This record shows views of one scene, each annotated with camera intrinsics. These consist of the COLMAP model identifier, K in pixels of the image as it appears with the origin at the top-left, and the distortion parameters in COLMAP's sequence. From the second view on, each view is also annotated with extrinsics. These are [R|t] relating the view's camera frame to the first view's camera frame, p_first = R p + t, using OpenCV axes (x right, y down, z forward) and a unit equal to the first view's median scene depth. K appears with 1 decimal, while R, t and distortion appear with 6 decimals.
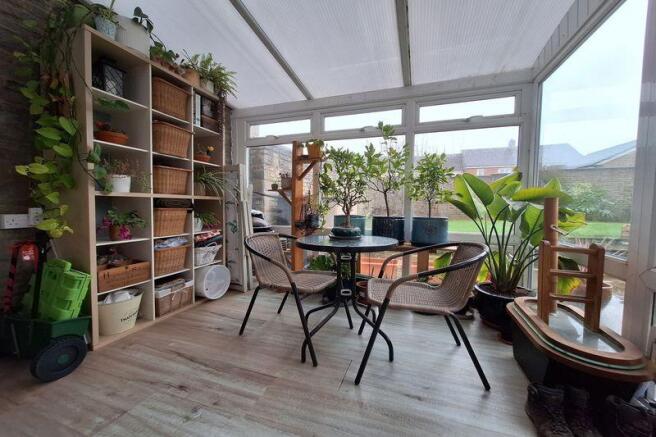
lens RADIAL K [[262.3, 0, 330.3], [0, 262.3, 219.0], [0, 0, 1]] dist [-0.006864, 0.001439]
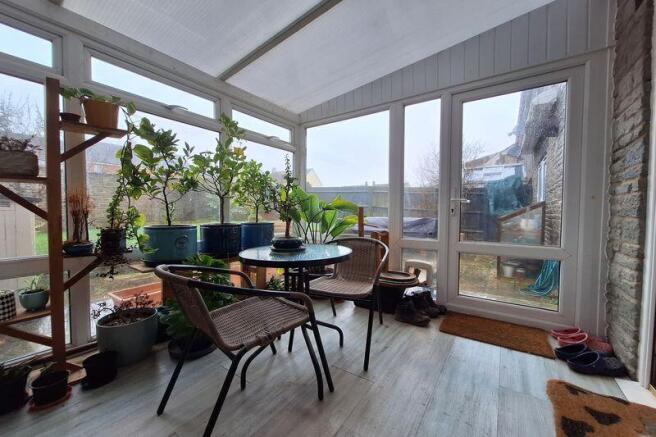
lens RADIAL K [[262.3, 0, 329.8], [0, 262.3, 220.3], [0, 0, 1]] dist [-0.006864, 0.001439]
pose [[0.281403, -0.028208, 0.959175, -0.512420], [0.045068, 0.998853, 0.016153, -0.019543], [-0.958531, 0.038683, 0.282351, 0.420940]]
